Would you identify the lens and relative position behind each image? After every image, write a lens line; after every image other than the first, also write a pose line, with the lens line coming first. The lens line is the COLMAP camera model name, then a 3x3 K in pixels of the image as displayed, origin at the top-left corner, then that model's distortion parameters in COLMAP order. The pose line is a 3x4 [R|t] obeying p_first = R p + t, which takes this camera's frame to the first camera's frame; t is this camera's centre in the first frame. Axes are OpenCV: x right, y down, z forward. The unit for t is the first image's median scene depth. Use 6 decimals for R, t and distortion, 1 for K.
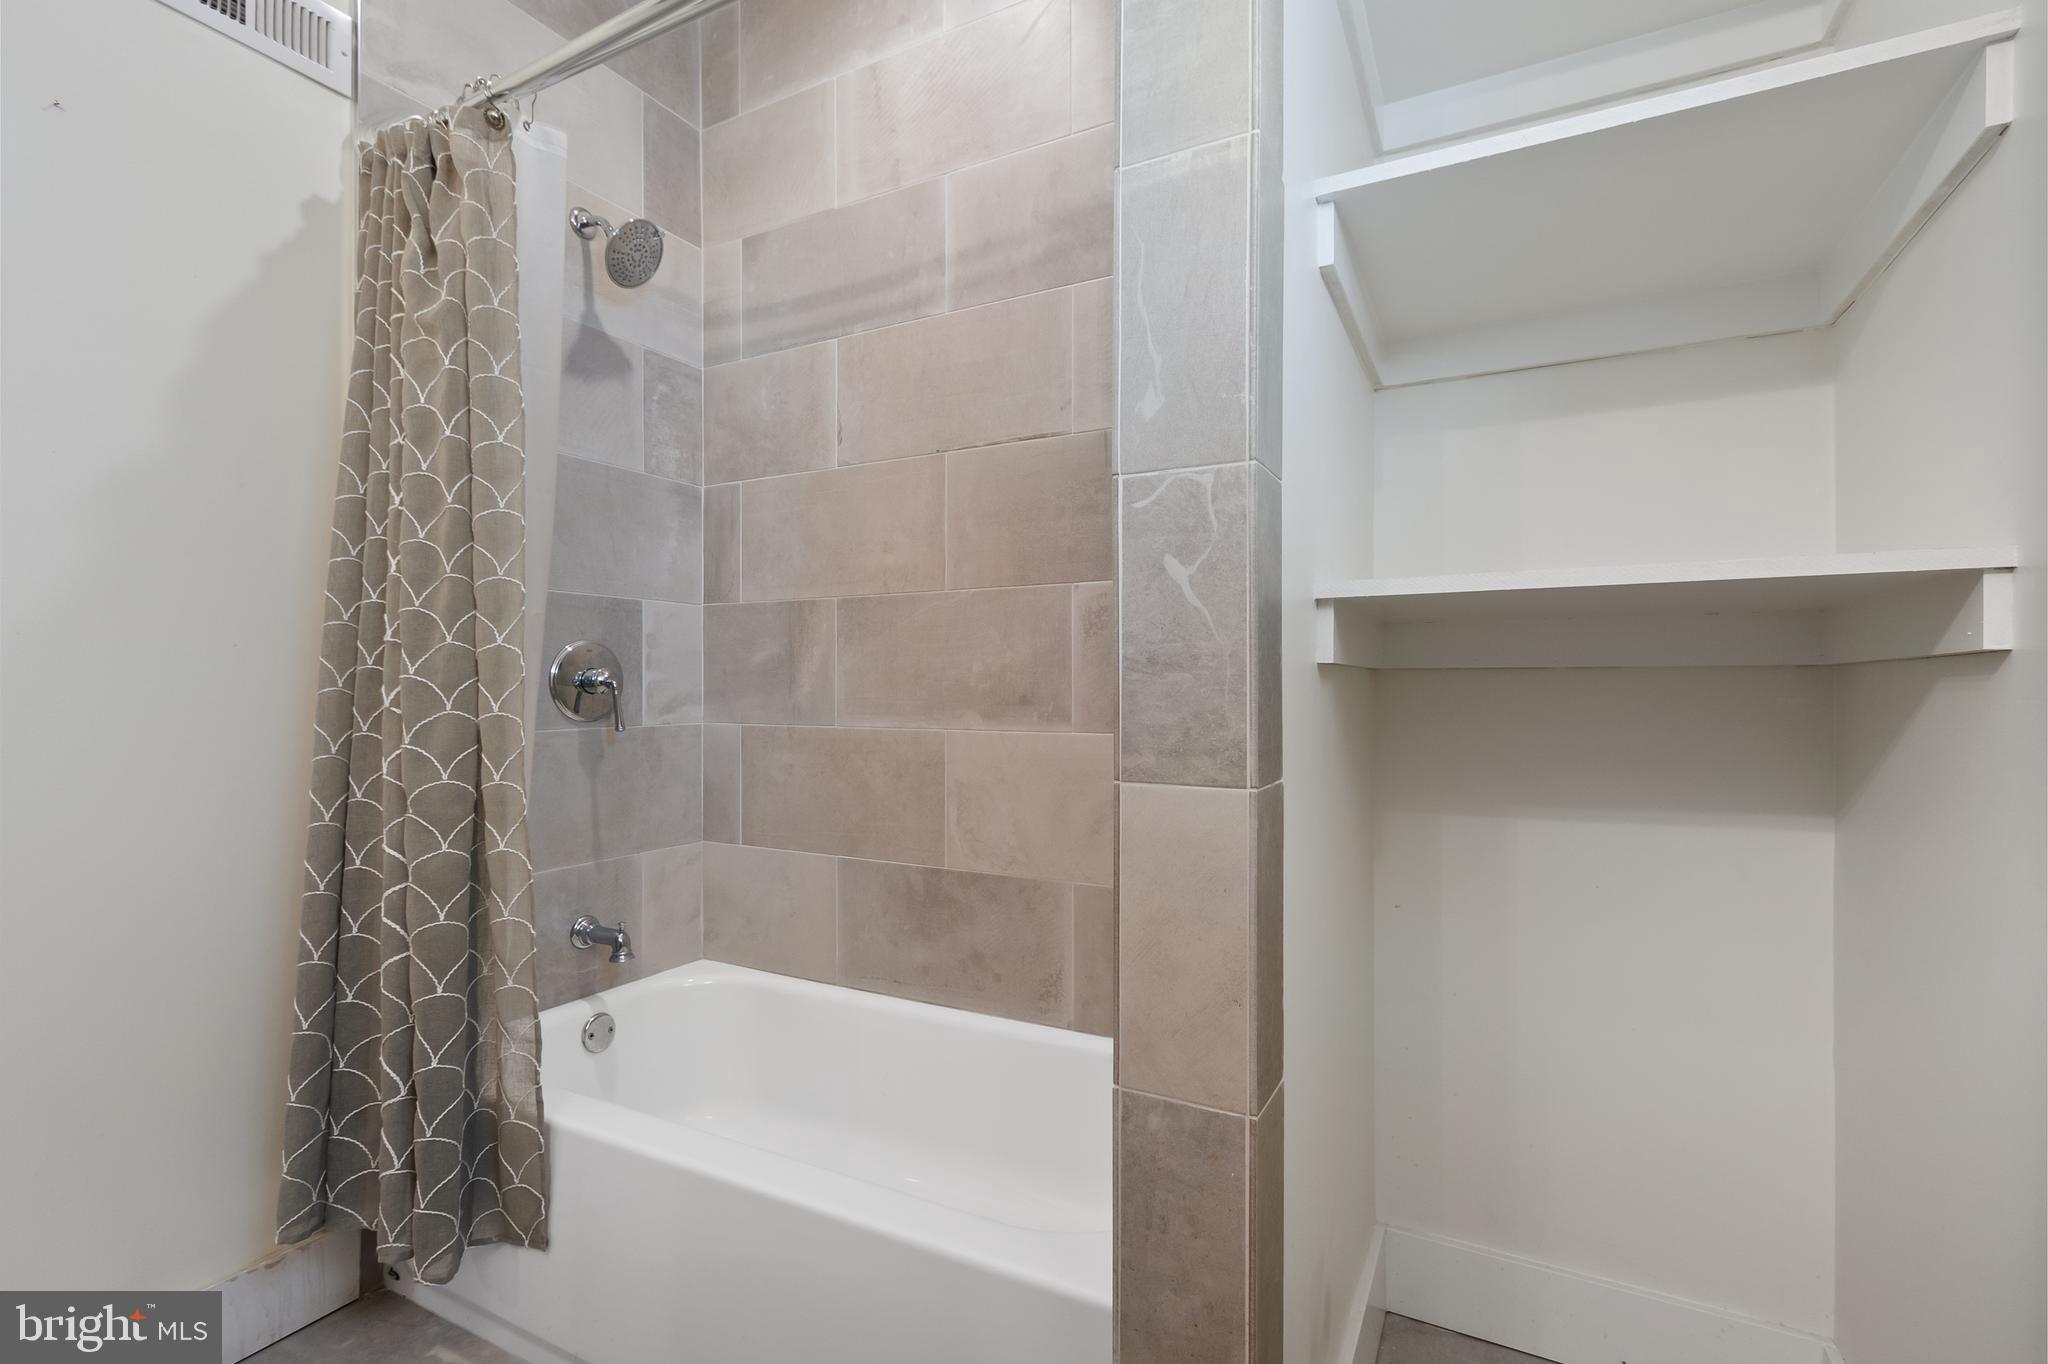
lens RADIAL K [[938.1, 0, 1036.7], [0, 938.1, 687.7], [0, 0, 1]] dist [0.004376, -0.002021]
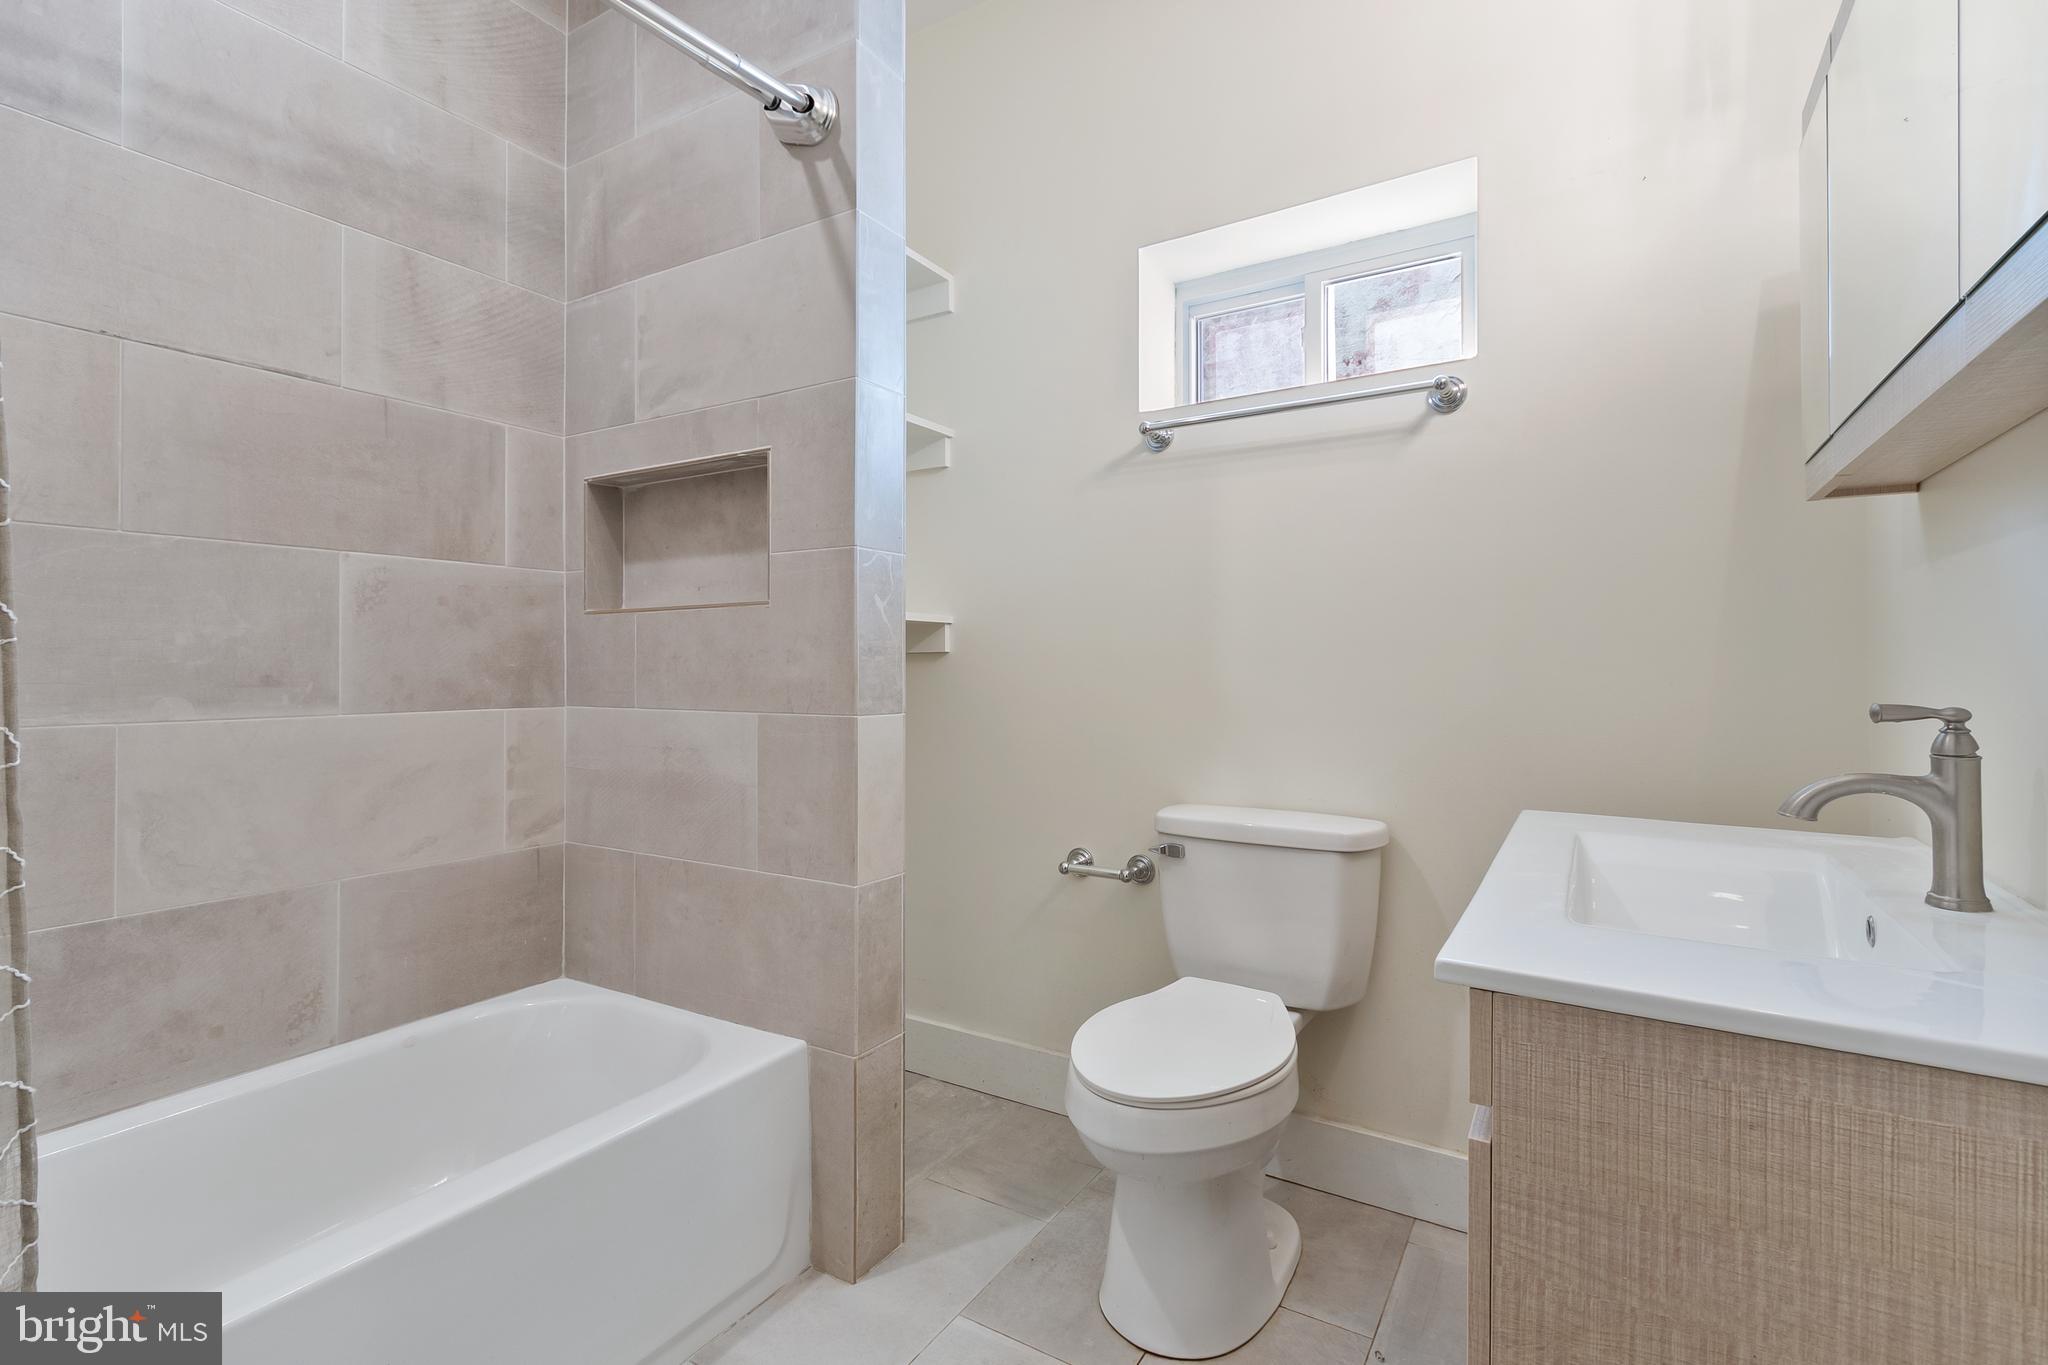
lens RADIAL K [[938.1, 0, 1035.9], [0, 938.1, 668.3], [0, 0, 1]] dist [0.004376, -0.002021]
pose [[0.046399, 0.000791, 0.998923, -0.819570], [0.003087, 0.999995, -0.000935, 0.005225], [-0.998918, 0.003127, 0.046396, 0.276939]]
